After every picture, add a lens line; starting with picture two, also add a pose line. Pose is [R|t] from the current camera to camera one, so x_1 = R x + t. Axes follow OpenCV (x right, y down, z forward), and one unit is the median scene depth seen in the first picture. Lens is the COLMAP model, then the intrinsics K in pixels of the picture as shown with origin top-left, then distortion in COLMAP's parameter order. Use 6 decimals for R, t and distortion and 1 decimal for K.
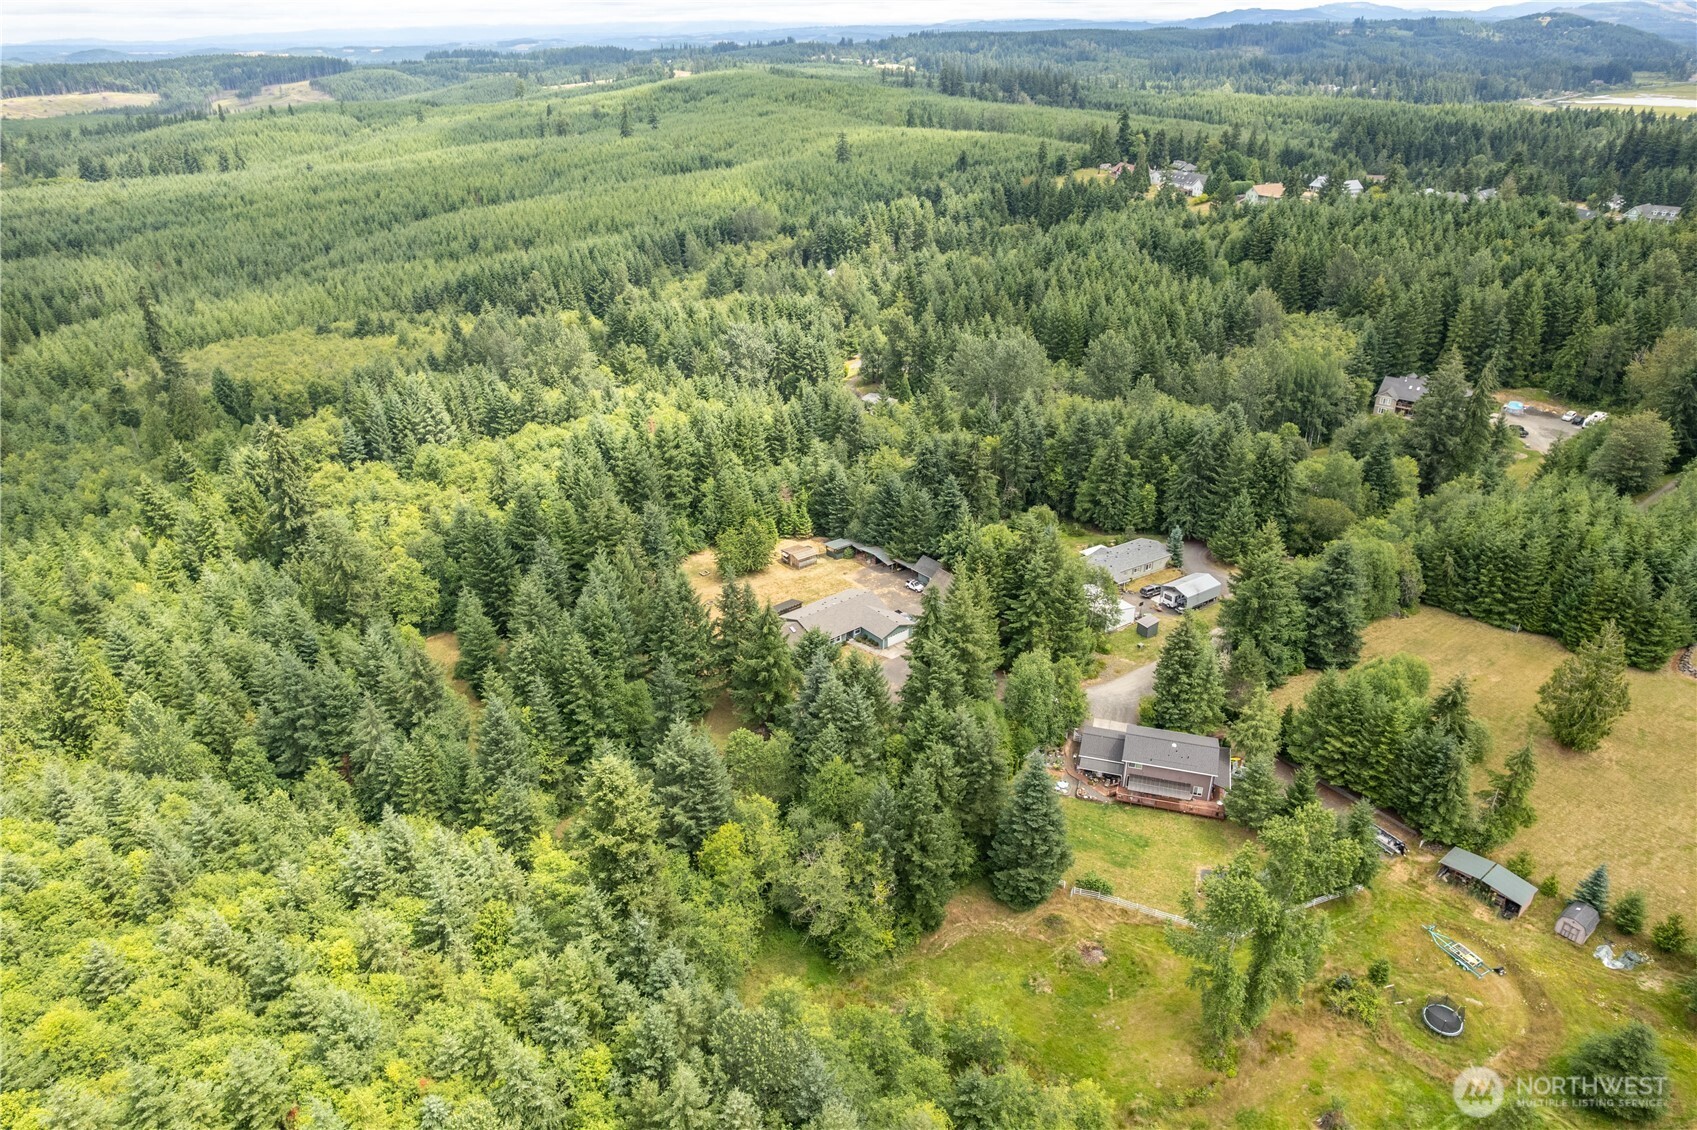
lens RADIAL K [[1083.3, 0, 848.5], [0, 1083.3, 565.0], [0, 0, 1]] dist [-0.053121, 0.041732]
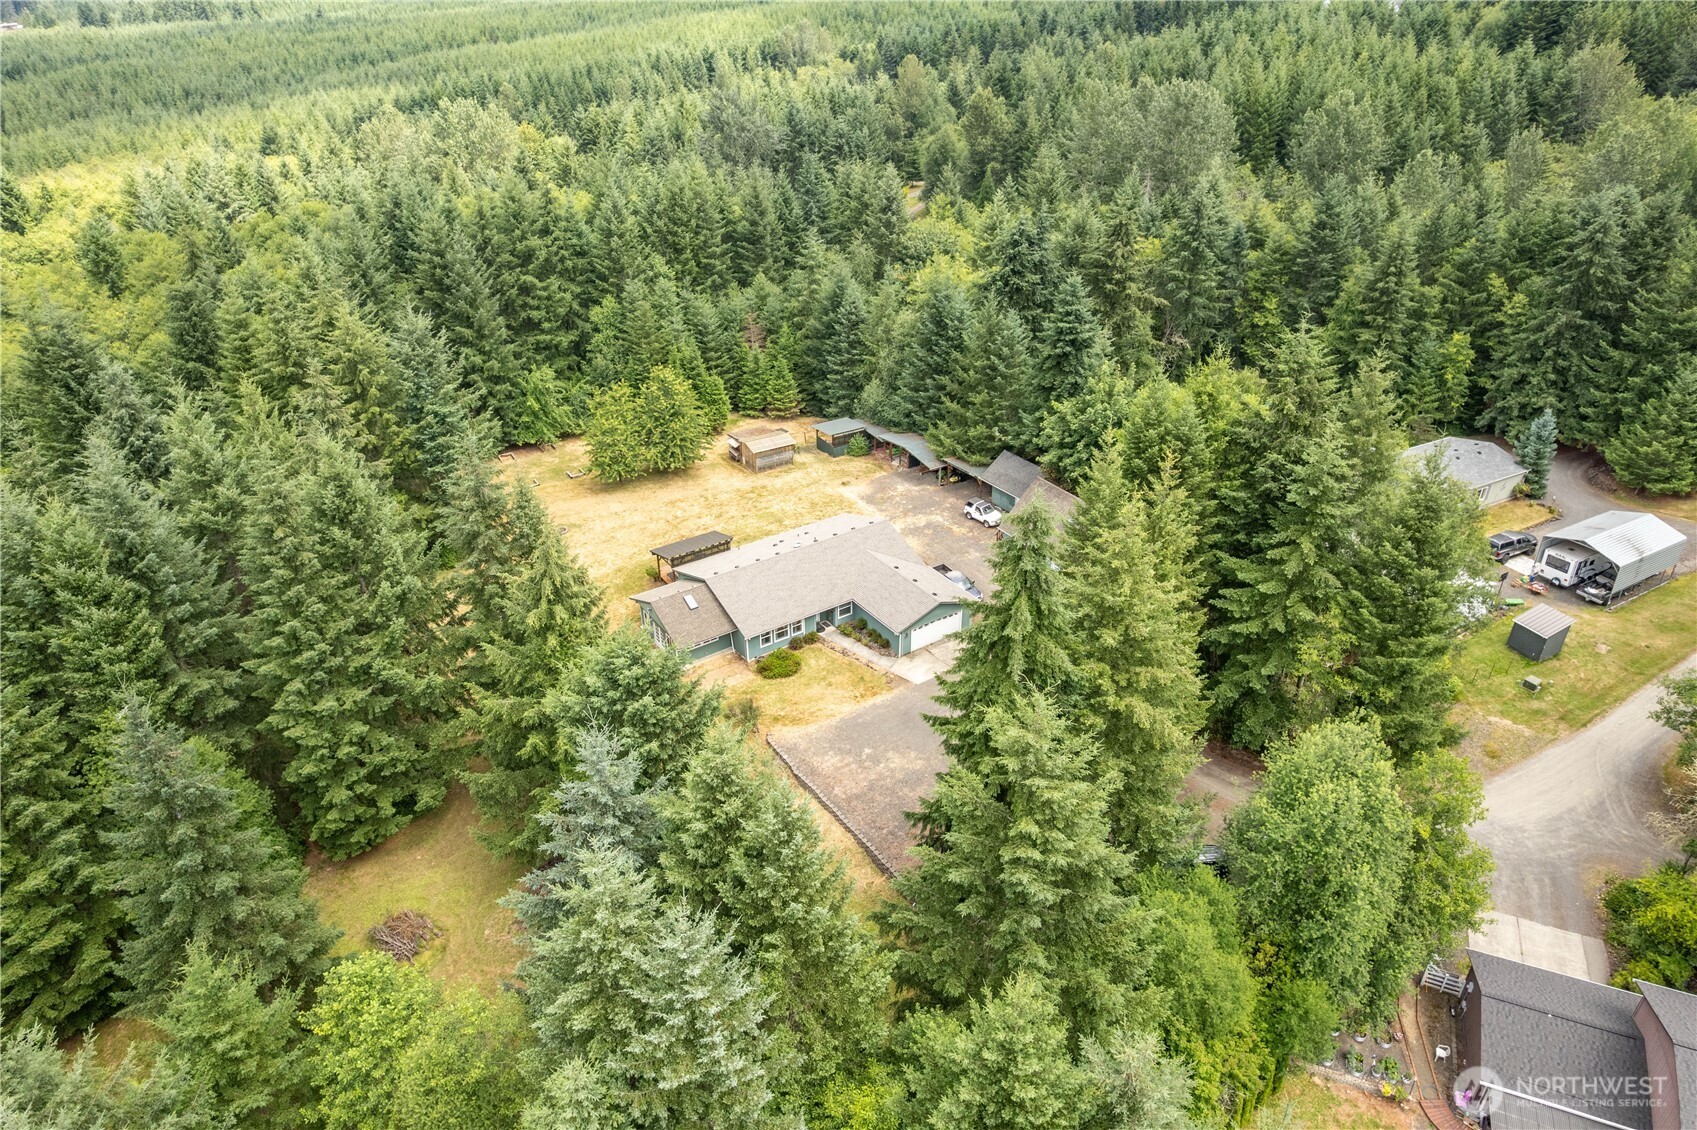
lens RADIAL K [[1083.3, 0, 848.5], [0, 1083.3, 565.0], [0, 0, 1]] dist [-0.053121, 0.041732]
pose [[0.996516, 0.044081, -0.070799, 0.035345], [-0.039414, 0.997040, 0.066006, 0.012303], [0.073499, -0.062985, 0.995304, 0.501898]]
